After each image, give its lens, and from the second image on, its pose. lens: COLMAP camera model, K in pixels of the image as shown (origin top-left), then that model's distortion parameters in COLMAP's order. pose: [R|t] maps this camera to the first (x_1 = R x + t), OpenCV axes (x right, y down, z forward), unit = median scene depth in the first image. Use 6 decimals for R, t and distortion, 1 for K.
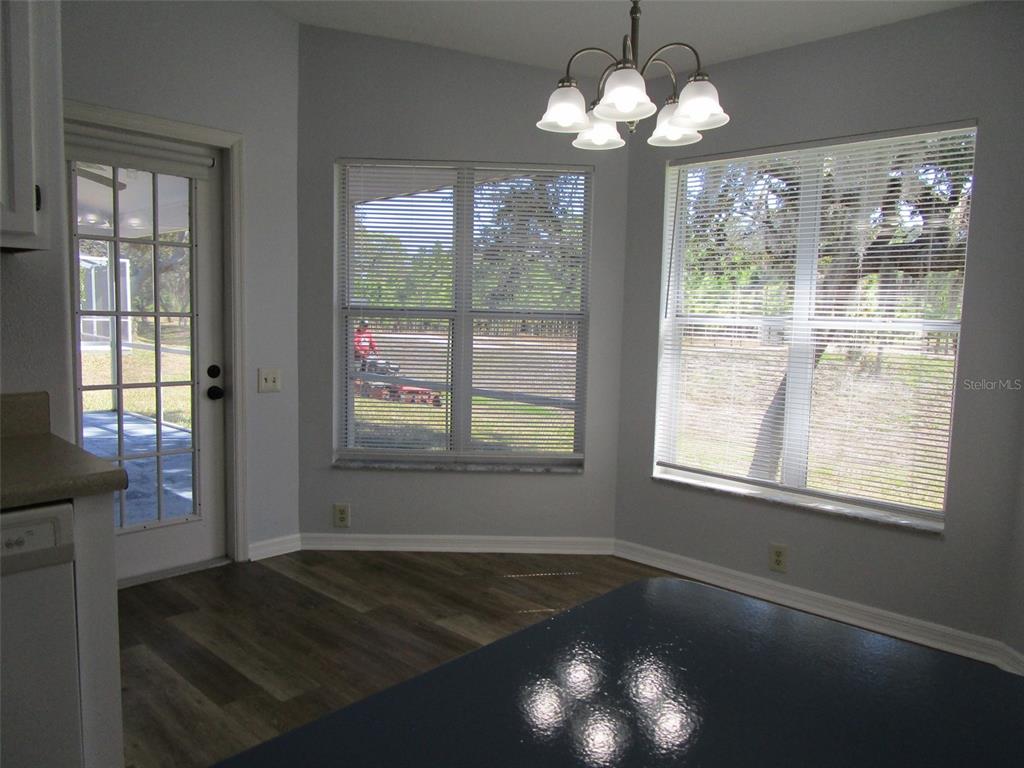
lens RADIAL K [[729.3, 0, 507.6], [0, 729.3, 385.5], [0, 0, 1]] dist [-0.020696, 0.001821]
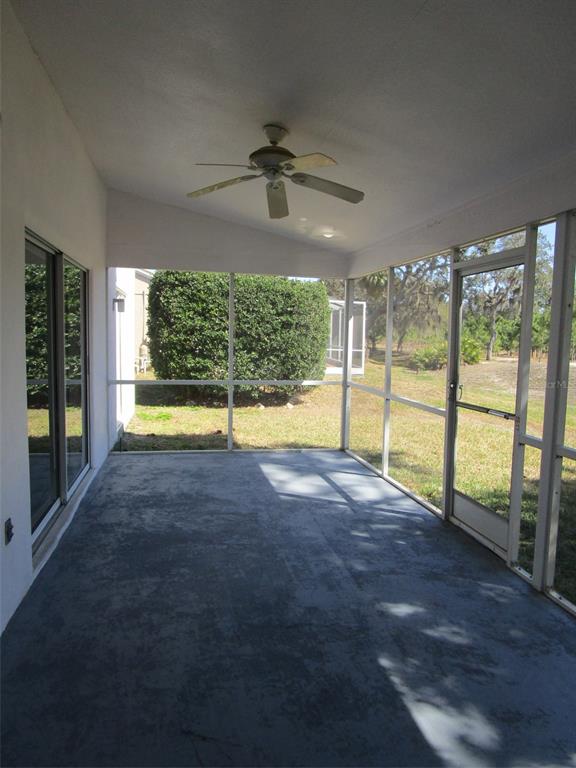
lens RADIAL K [[546.9, 0, 291.4], [0, 546.9, 384.8], [0, 0, 1]] dist [-0.020696, 0.001821]
pose [[0.818173, 0.043282, -0.573340, -0.073468], [-0.053304, 0.998578, -0.000683, -0.021144], [0.572495, 0.031120, 0.819317, 0.145987]]
